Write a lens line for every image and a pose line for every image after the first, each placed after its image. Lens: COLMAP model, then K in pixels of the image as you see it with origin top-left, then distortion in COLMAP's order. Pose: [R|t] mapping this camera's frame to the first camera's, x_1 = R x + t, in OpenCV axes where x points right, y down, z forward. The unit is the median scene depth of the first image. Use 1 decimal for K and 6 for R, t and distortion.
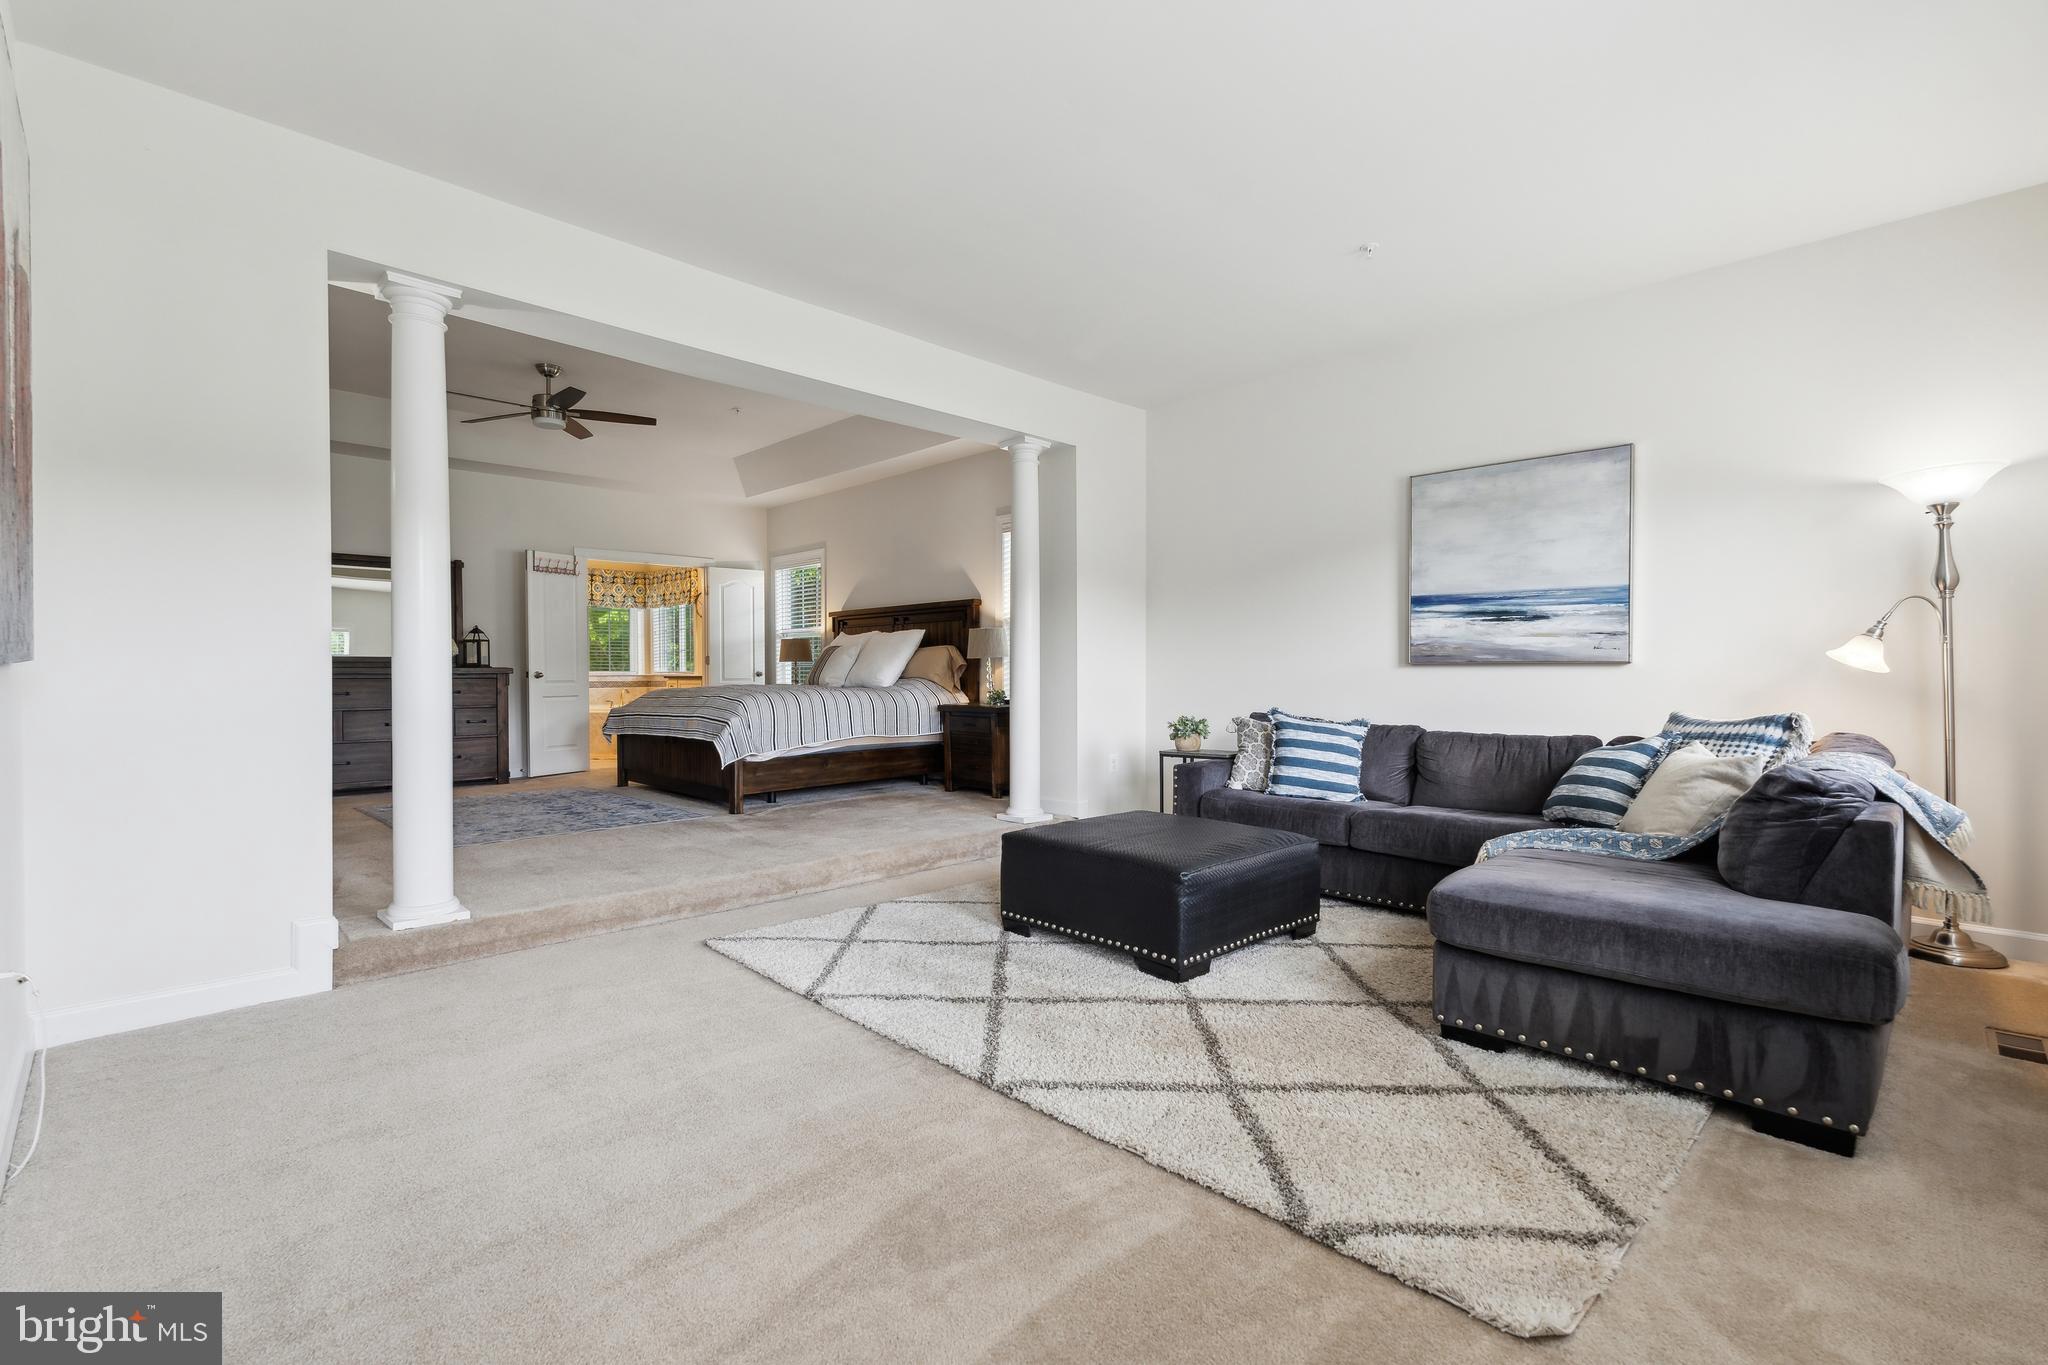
lens RADIAL K [[917.8, 0, 1029.7], [0, 917.8, 689.9], [0, 0, 1]] dist [0.002976, 0.000458]
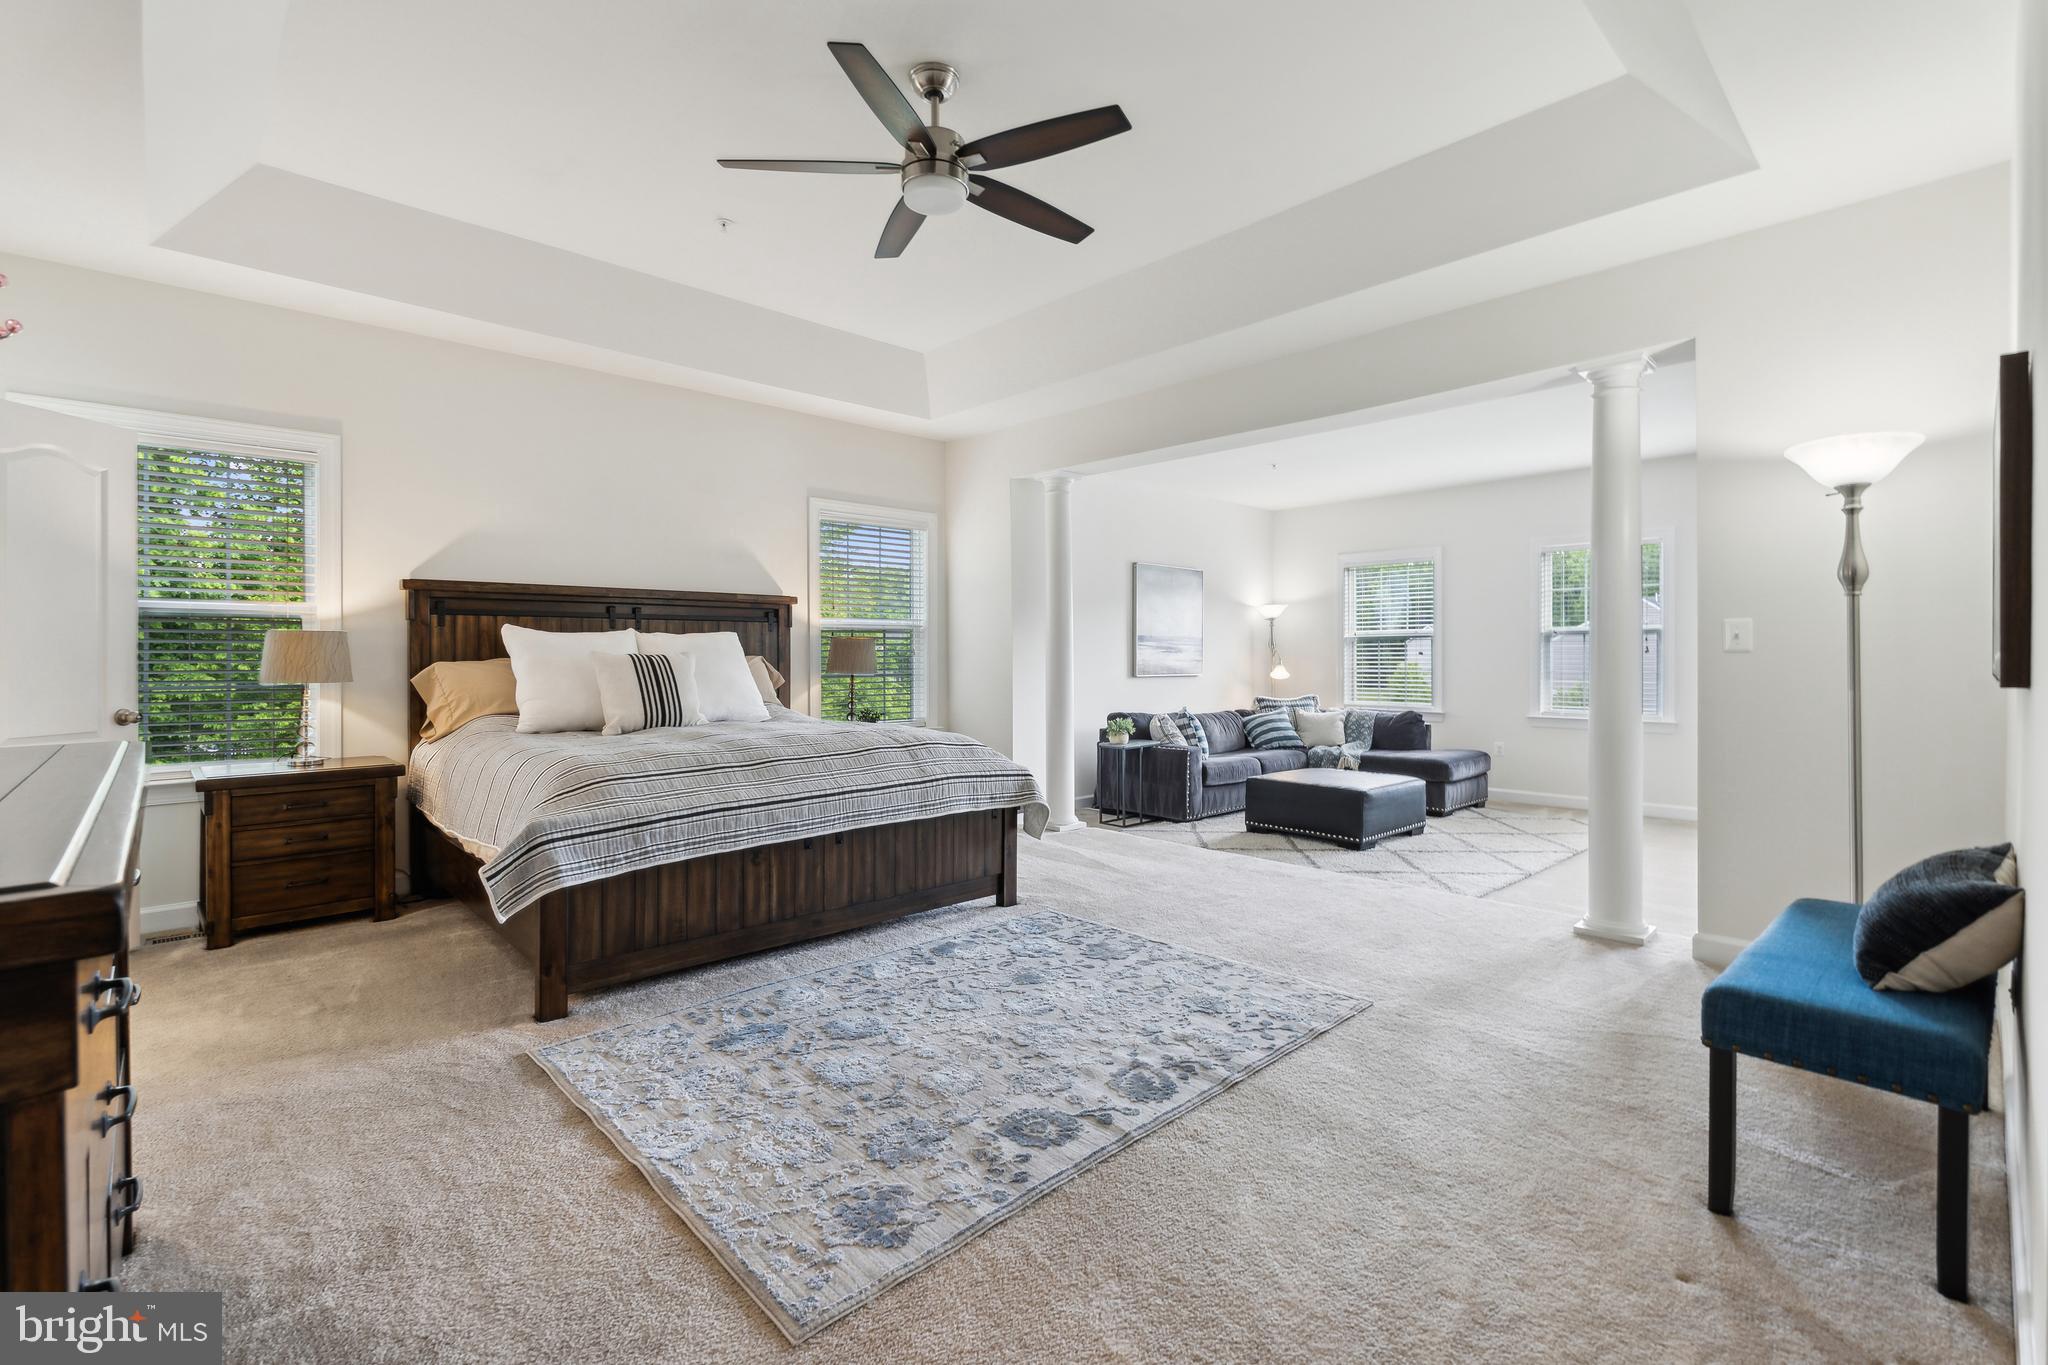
lens RADIAL K [[917.8, 0, 1013.5], [0, 917.8, 662.8], [0, 0, 1]] dist [0.002976, 0.000458]
pose [[0.025761, -0.004193, 0.999659, -0.786249], [0.019247, 0.999808, 0.003698, -0.040615], [-0.999483, 0.019146, 0.025837, 0.754688]]
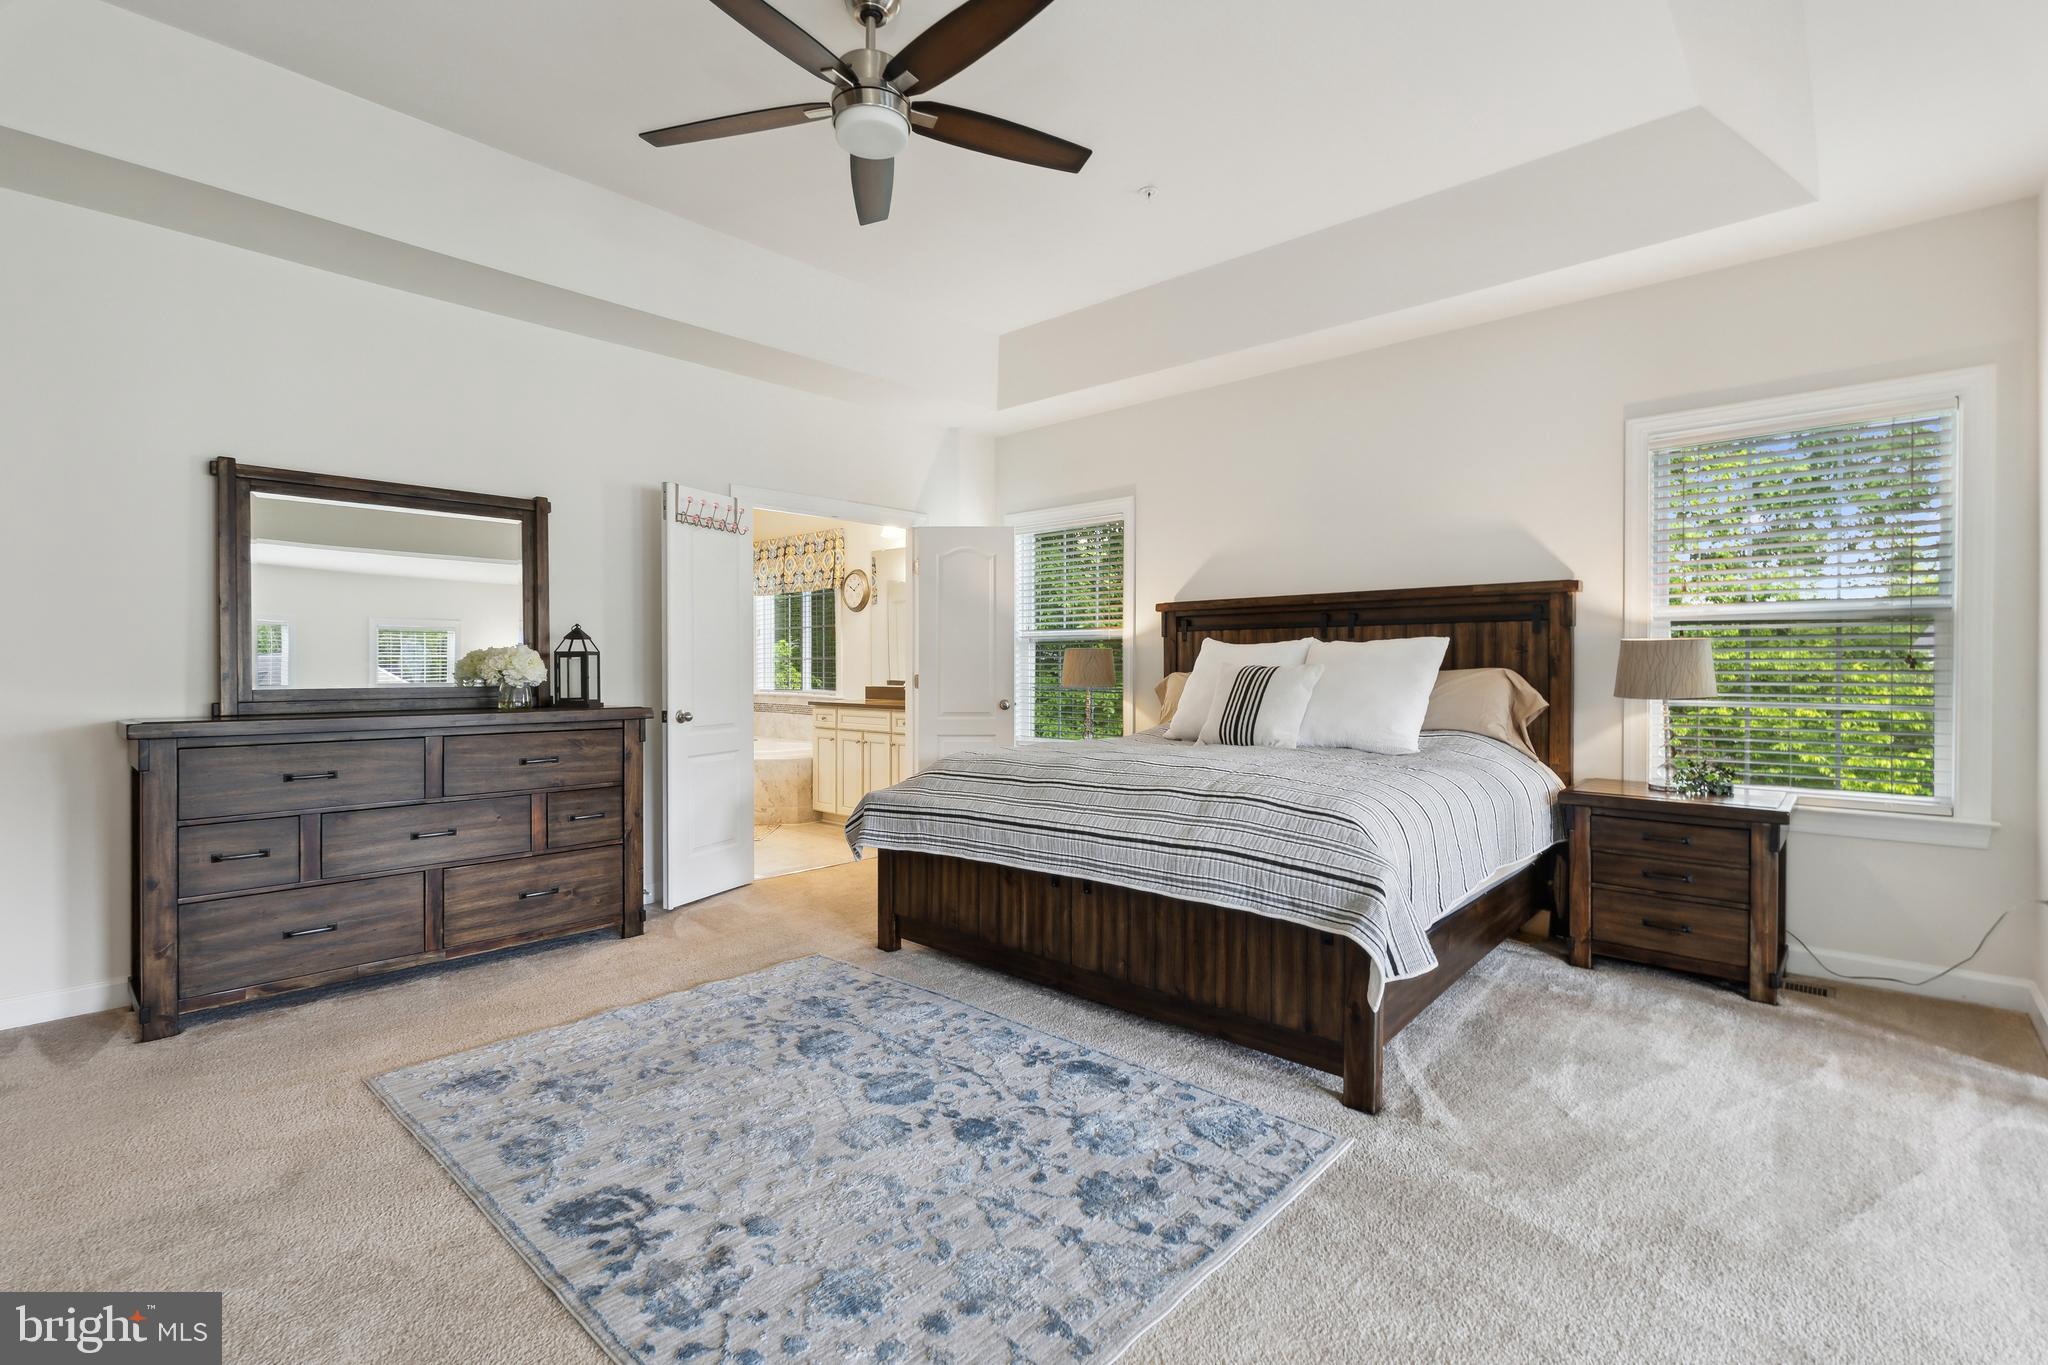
lens RADIAL K [[917.8, 0, 1007.8], [0, 917.8, 676.6], [0, 0, 1]] dist [0.002976, 0.000458]
pose [[0.998921, 0.002881, 0.046347, -0.385163], [-0.002679, 0.999987, -0.004416, -0.039439], [-0.046359, 0.004287, 0.998916, 0.474085]]
